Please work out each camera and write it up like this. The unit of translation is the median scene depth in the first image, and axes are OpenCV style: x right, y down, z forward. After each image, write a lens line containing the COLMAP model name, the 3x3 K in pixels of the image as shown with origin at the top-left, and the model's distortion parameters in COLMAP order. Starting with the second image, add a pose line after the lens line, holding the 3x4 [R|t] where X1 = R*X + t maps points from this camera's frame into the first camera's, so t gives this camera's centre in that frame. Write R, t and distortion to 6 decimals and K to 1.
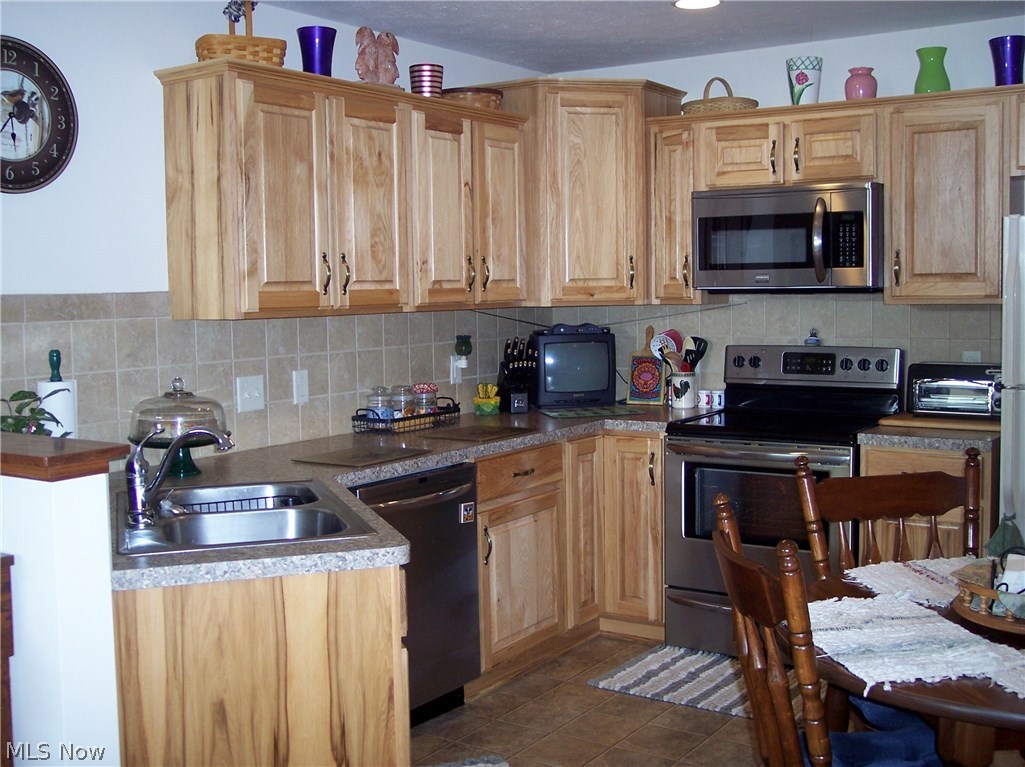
lens RADIAL K [[1165.2, 0, 522.6], [0, 1165.2, 368.0], [0, 0, 1]] dist [-0.077234, 0.000000]
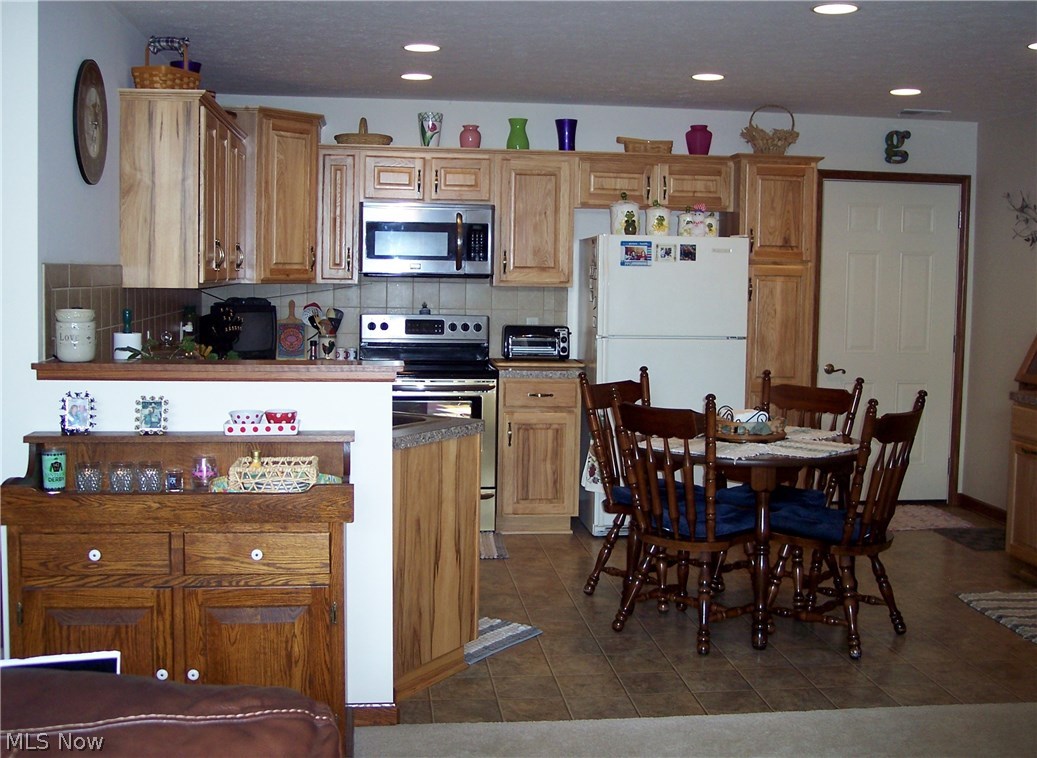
lens RADIAL K [[1201.0, 0, 533.7], [0, 1201.0, 361.5], [0, 0, 1]] dist [-0.093314, 0.000000]
pose [[0.756818, -0.020426, 0.653306, -0.685545], [0.017144, 0.999788, 0.011398, 0.026477], [-0.653400, 0.002574, 0.757008, -0.221473]]
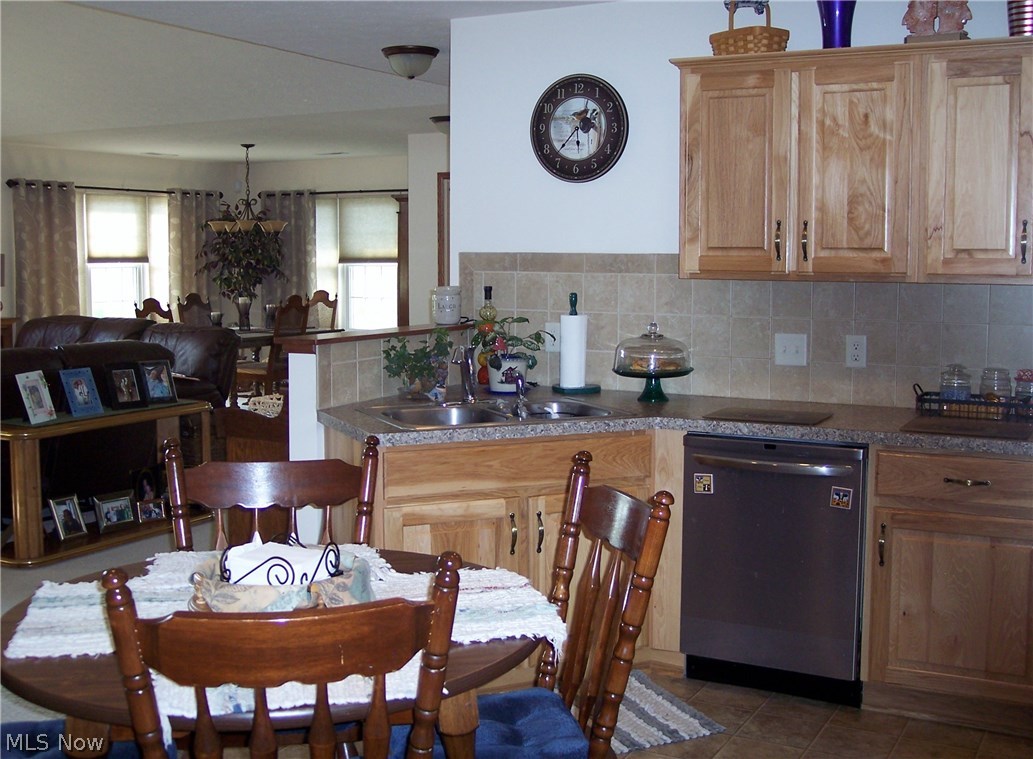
lens RADIAL K [[1196.4, 0, 519.7], [0, 1196.4, 370.2], [0, 0, 1]] dist [-0.093314, 0.000000]
pose [[0.091670, 0.113402, -0.989311, 0.921226], [-0.076108, 0.991386, 0.106588, -0.063640], [0.992877, 0.065524, 0.099511, 0.689828]]
